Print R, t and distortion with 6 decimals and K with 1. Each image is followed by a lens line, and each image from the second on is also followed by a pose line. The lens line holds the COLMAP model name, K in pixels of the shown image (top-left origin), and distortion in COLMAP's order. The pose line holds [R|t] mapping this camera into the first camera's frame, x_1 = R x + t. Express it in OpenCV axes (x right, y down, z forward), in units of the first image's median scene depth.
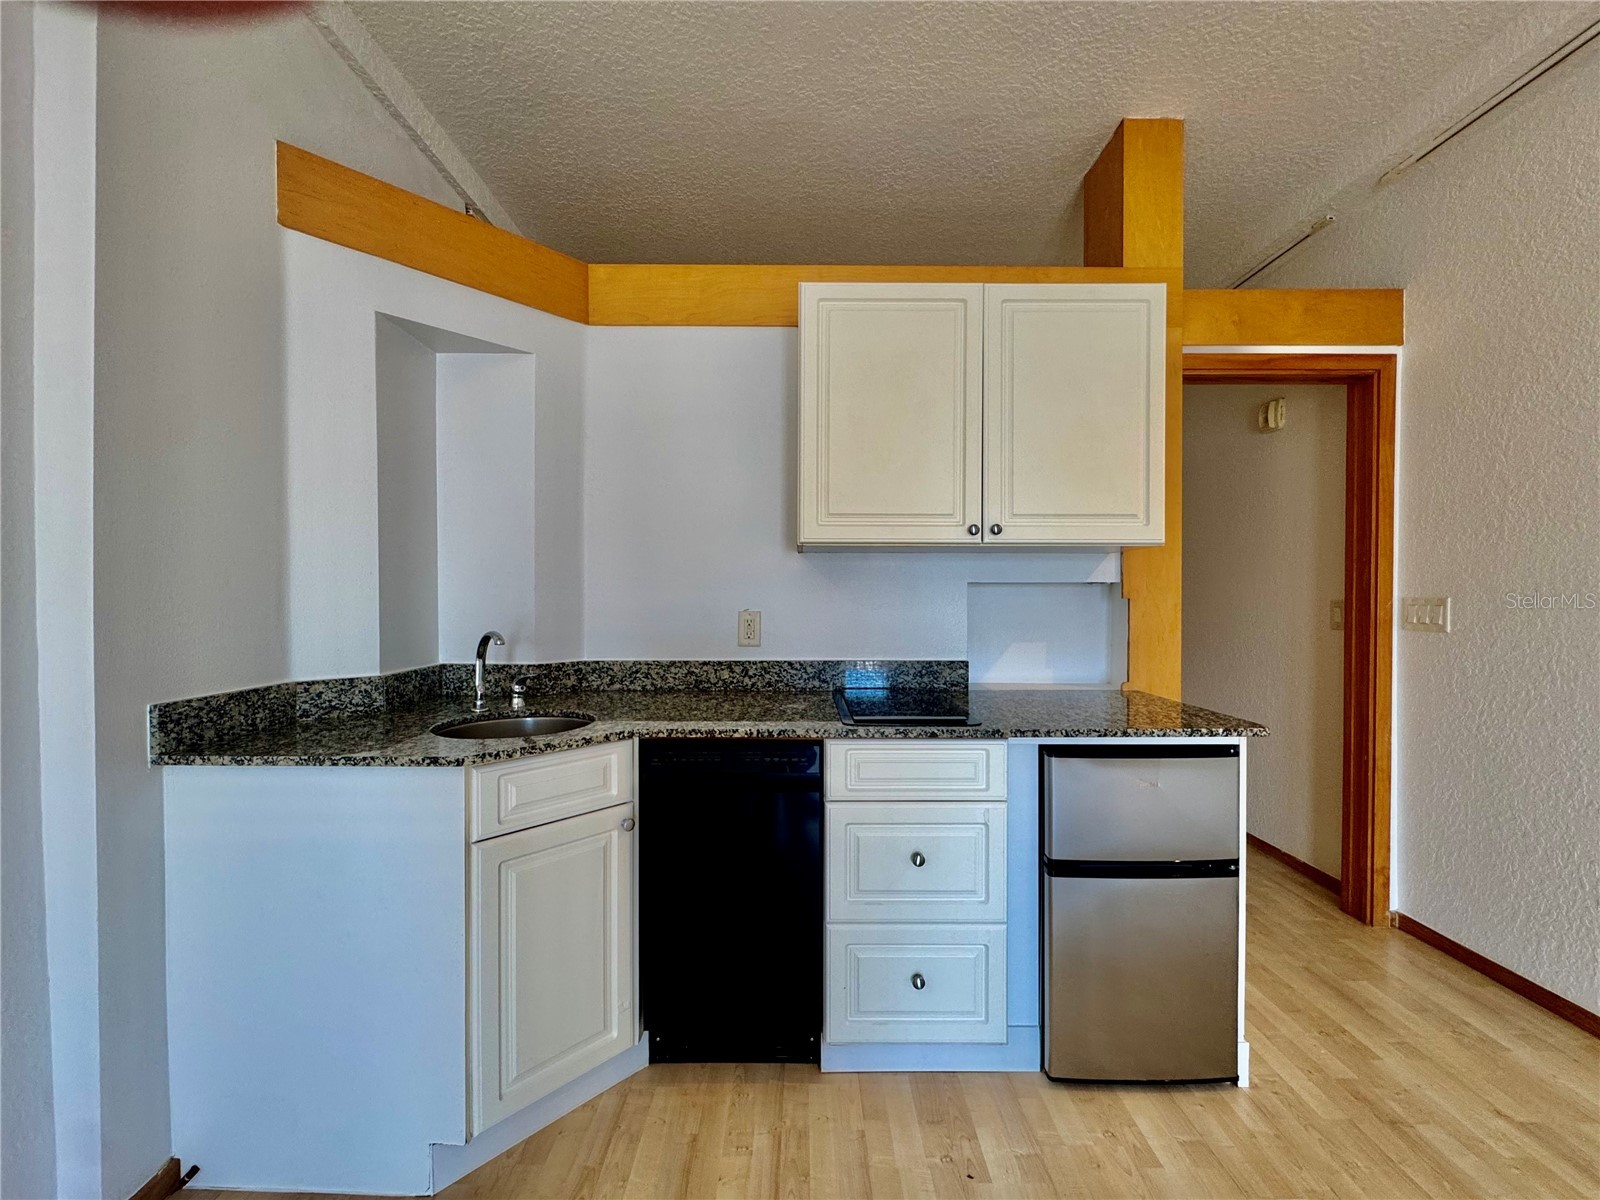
lens RADIAL K [[646.6, 0, 808.1], [0, 646.6, 601.0], [0, 0, 1]] dist [-0.000881, -0.000176]
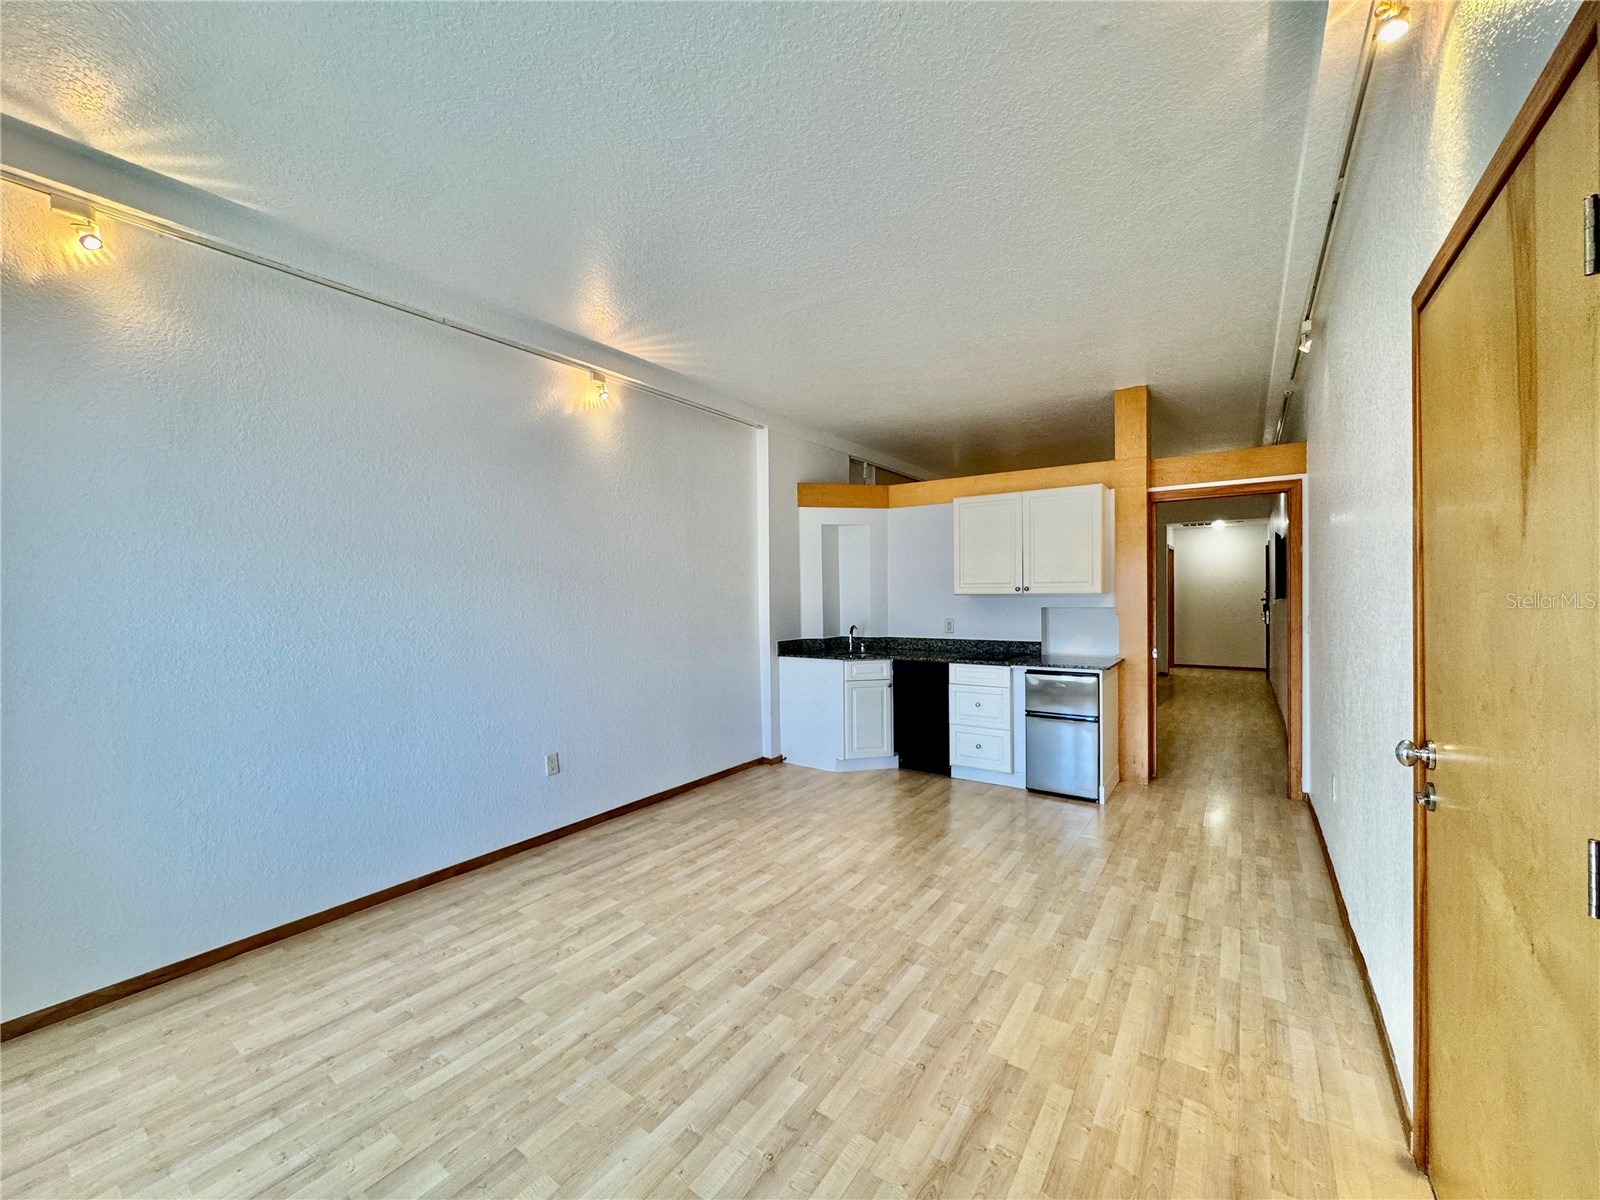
lens RADIAL K [[646.6, 0, 808.1], [0, 646.6, 601.0], [0, 0, 1]] dist [-0.000881, -0.000176]
pose [[0.829374, -0.002341, -0.558689, 1.055781], [0.006224, 0.999968, 0.005049, -0.085136], [0.558659, -0.007664, 0.829362, -1.682248]]
